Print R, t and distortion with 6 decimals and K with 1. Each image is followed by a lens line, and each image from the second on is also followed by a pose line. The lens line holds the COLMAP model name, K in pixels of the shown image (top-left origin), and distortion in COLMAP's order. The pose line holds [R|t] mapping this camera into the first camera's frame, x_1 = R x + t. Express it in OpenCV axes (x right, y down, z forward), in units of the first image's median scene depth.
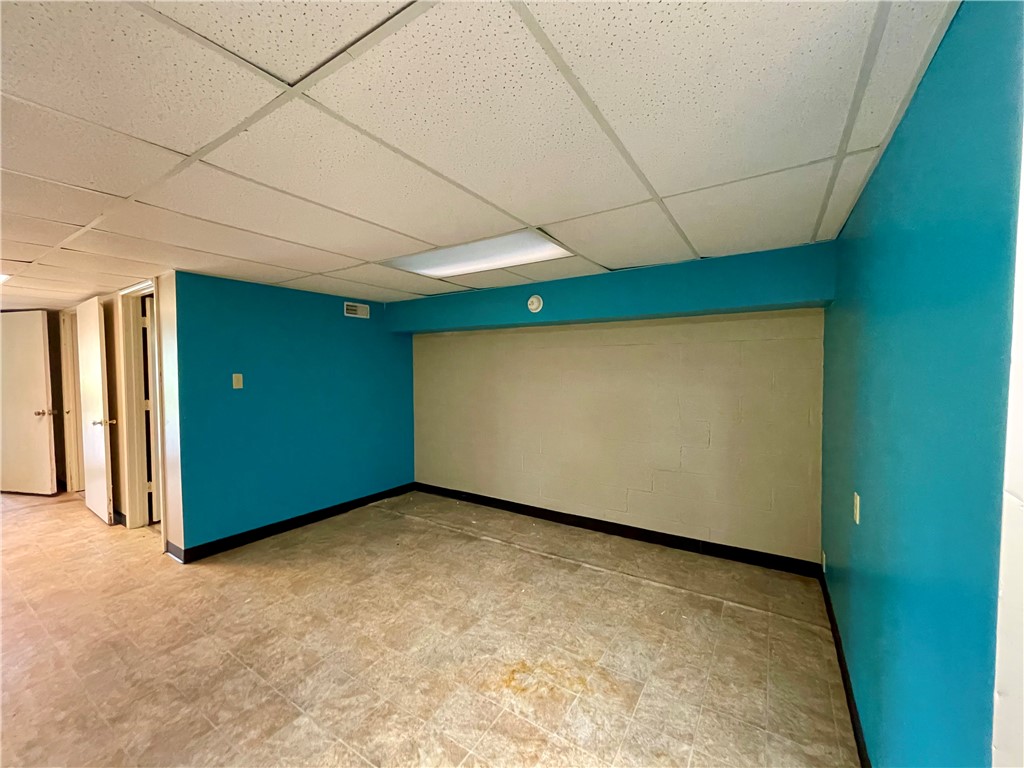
lens RADIAL K [[408.4, 0, 507.7], [0, 408.4, 388.3], [0, 0, 1]] dist [-0.000383, 0.000430]
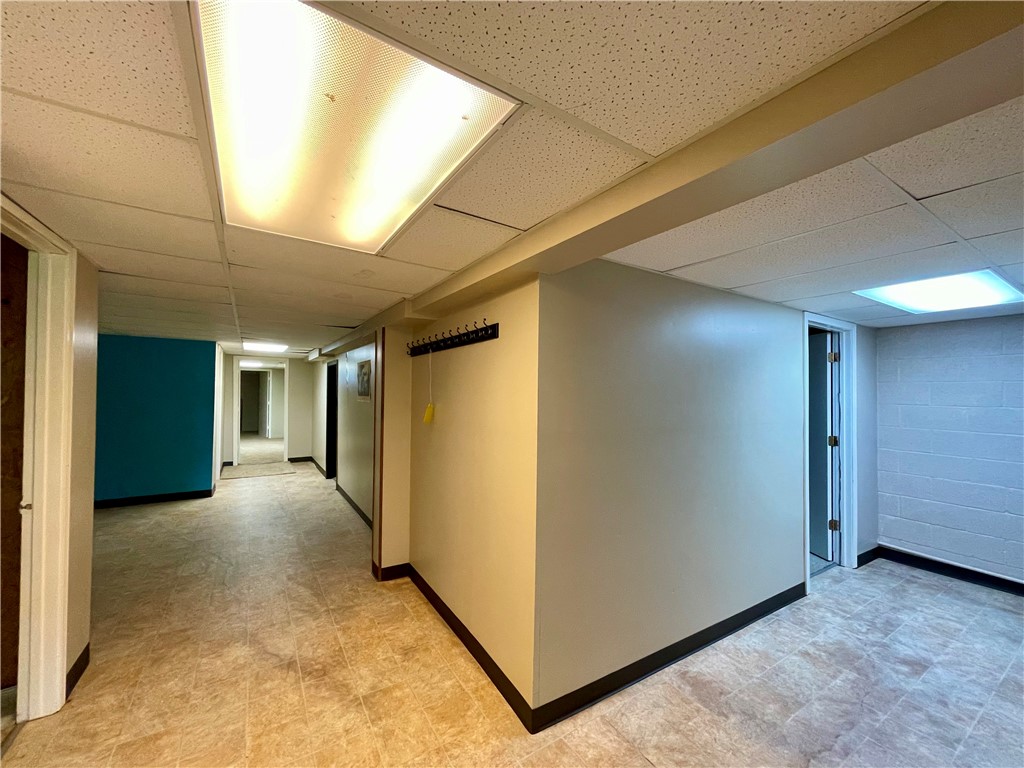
lens RADIAL K [[408.4, 0, 507.7], [0, 408.4, 388.3], [0, 0, 1]] dist [-0.000383, 0.000430]
pose [[-0.904827, -0.004137, 0.425760, -2.017035], [0.005233, 0.999769, 0.020837, -0.079500], [-0.425748, 0.021082, -0.904596, 1.507221]]
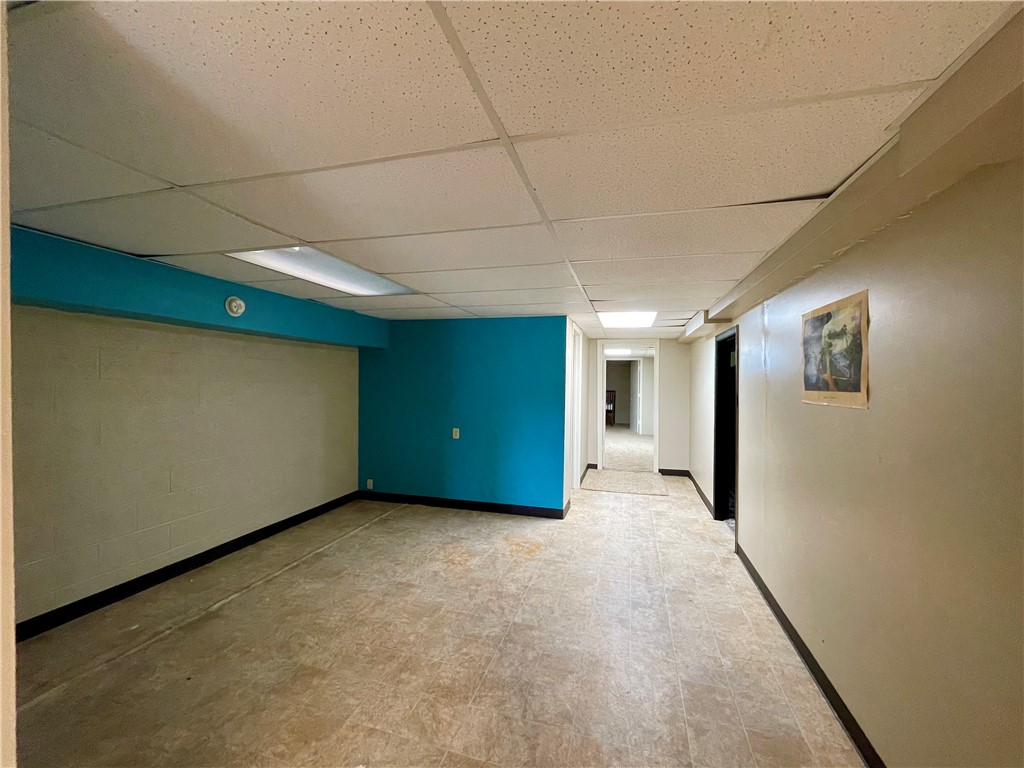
lens RADIAL K [[408.4, 0, 507.7], [0, 408.4, 388.3], [0, 0, 1]] dist [-0.000383, 0.000430]
pose [[-0.275069, -0.018004, 0.961256, -1.214163], [0.028611, 0.999229, 0.026902, -0.051811], [-0.960999, 0.034903, -0.274342, 0.893902]]
